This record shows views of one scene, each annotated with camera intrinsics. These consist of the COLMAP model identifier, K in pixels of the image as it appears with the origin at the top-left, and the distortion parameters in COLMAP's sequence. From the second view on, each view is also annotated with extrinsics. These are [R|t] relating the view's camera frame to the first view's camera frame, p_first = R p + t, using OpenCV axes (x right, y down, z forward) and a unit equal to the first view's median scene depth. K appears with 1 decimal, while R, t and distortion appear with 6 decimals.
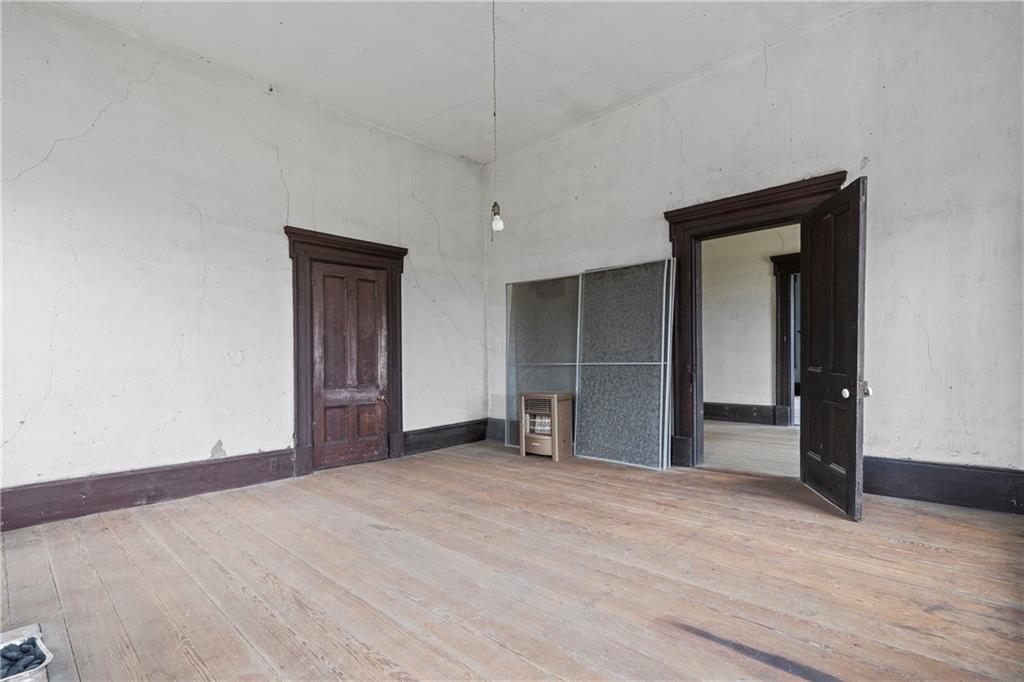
lens RADIAL K [[477.2, 0, 507.2], [0, 477.2, 347.3], [0, 0, 1]] dist [0.002410, -0.000216]
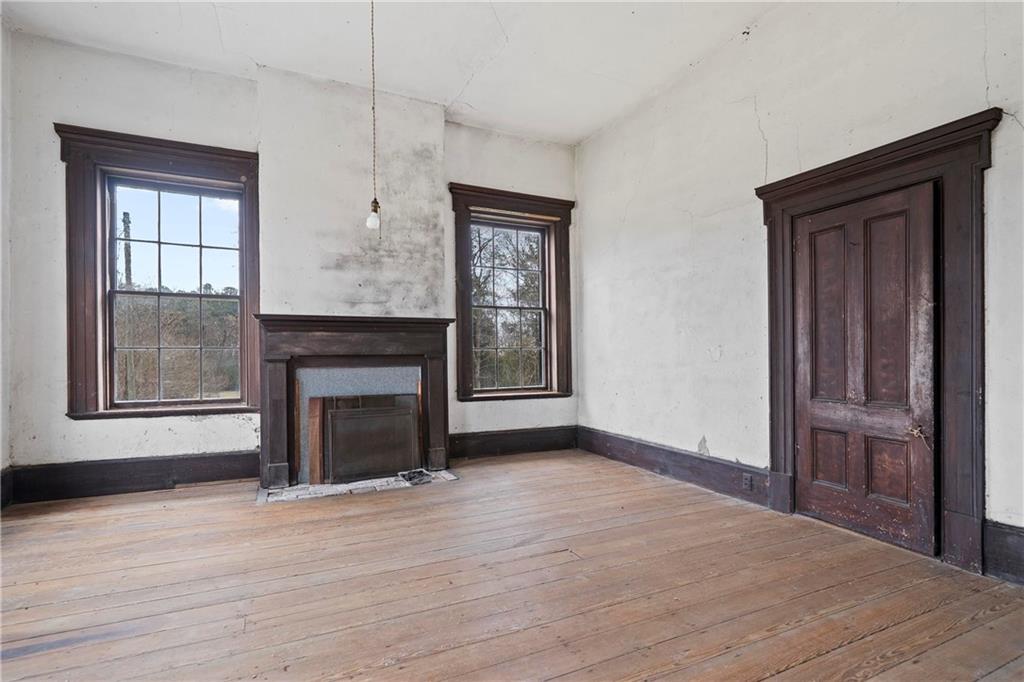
lens RADIAL K [[477.2, 0, 507.6], [0, 477.2, 345.2], [0, 0, 1]] dist [0.002410, -0.000216]
pose [[-0.335240, -0.007333, -0.942104, 0.393817], [0.024206, 0.999573, -0.016394, 0.009446], [0.941822, -0.028300, -0.334919, 0.798463]]
